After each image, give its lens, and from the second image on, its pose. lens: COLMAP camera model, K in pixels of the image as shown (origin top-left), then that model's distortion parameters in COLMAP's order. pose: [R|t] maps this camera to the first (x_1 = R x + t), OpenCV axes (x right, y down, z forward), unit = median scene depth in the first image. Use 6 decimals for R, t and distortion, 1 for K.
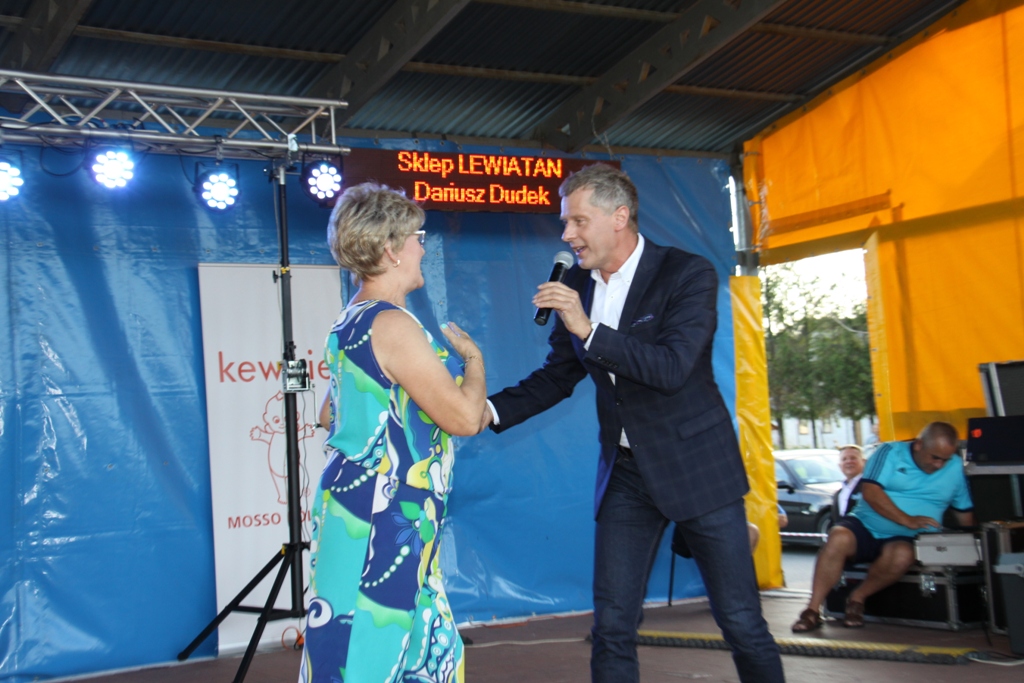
lens RADIAL K [[1580.8, 0, 532.0], [0, 1580.8, 322.2], [0, 0, 1]] dist [0.142558, 0.651760]
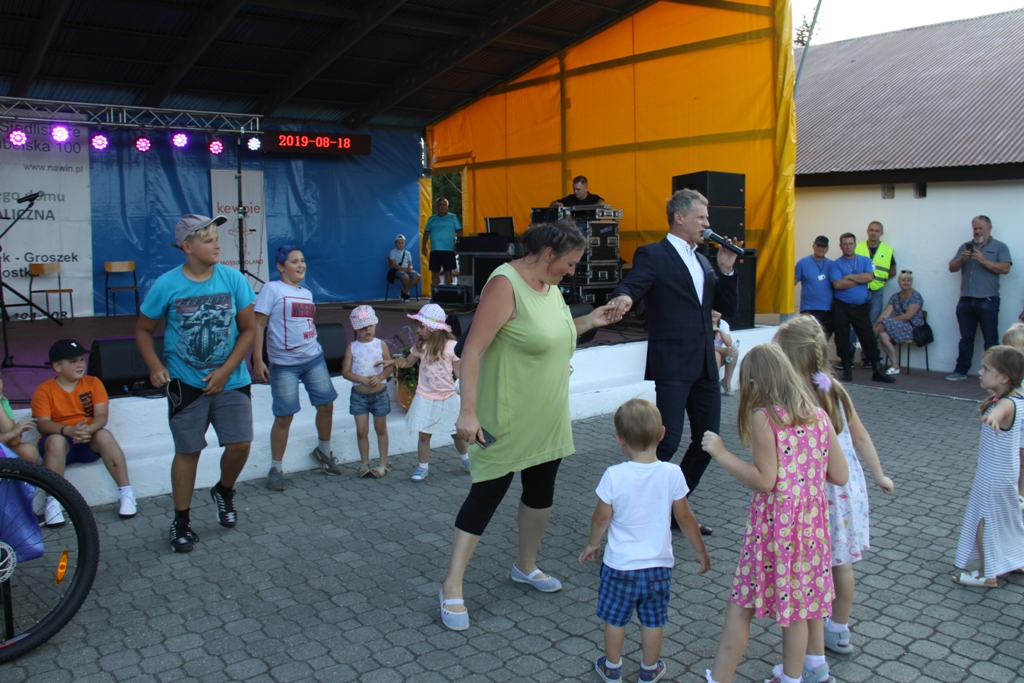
lens RADIAL K [[842.6, 0, 516.4], [0, 842.6, 318.1], [0, 0, 1]] dist [-0.197063, 0.177086]
pose [[0.991540, 0.034269, 0.125195, 0.142170], [-0.054875, 0.984757, 0.165053, -0.045090], [-0.117630, -0.170527, 0.978306, -0.476380]]
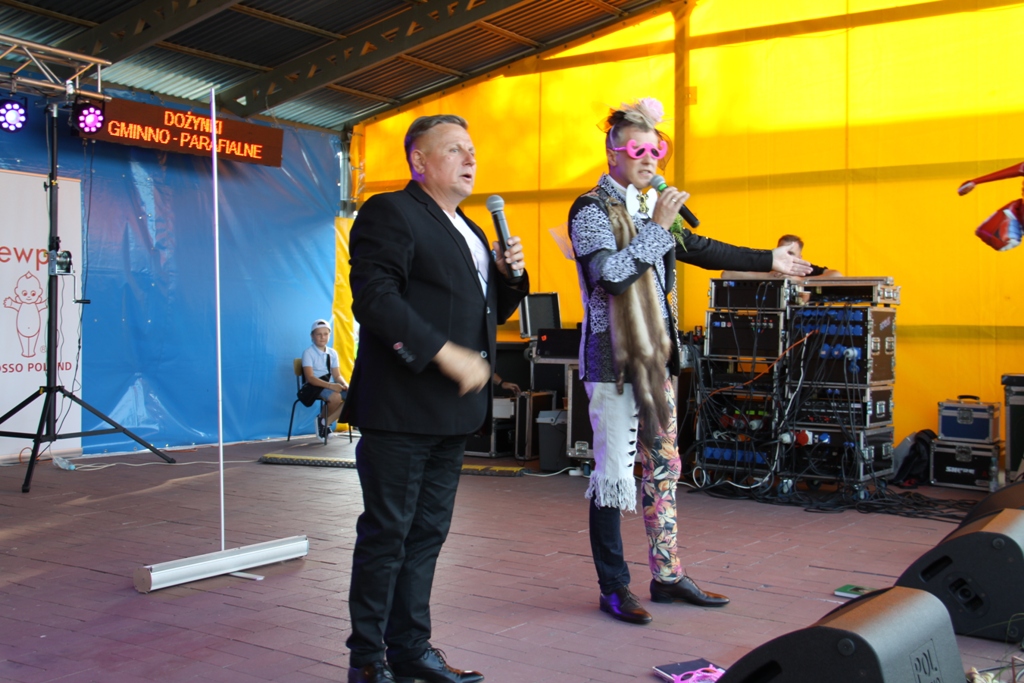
lens RADIAL K [[1156.0, 0, 512.8], [0, 1156.0, 319.6], [0, 0, 1]] dist [-0.009334, 0.356265]
pose [[0.918030, 0.069872, 0.390307, -0.157471], [-0.095590, 0.994318, 0.046833, -0.001052], [-0.384817, -0.080304, 0.919493, -0.046884]]
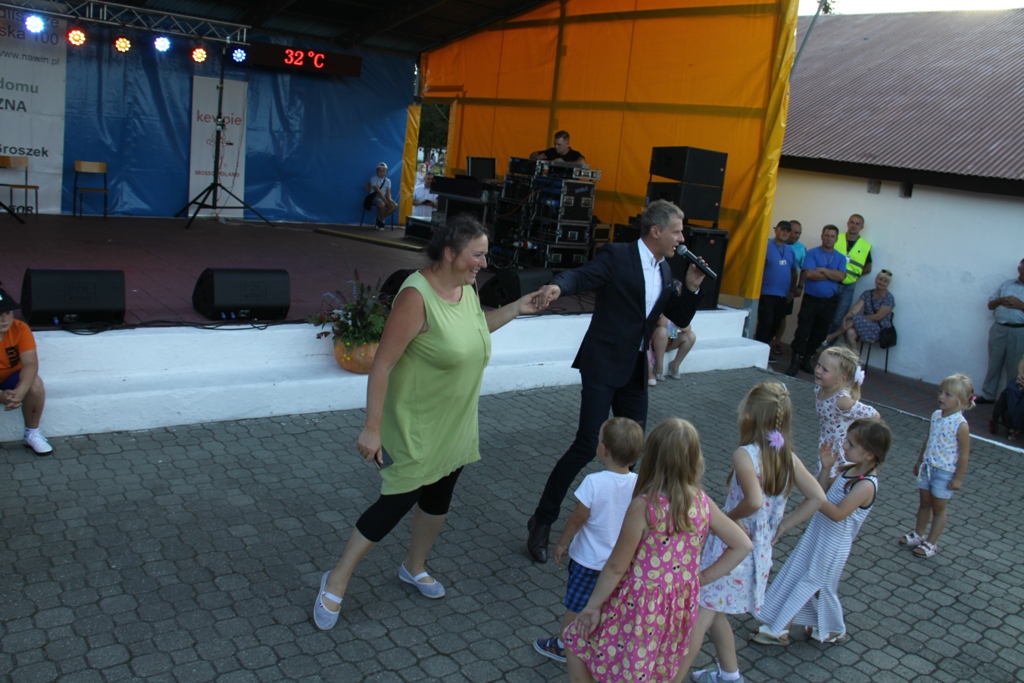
lens RADIAL K [[839.3, 0, 510.9], [0, 839.3, 321.6], [0, 0, 1]] dist [-0.193368, 0.168063]
pose [[0.980351, 0.137727, 0.141221, 0.174534], [-0.170980, 0.950315, 0.260130, -0.085685], [-0.098377, -0.279164, 0.955191, -0.457511]]
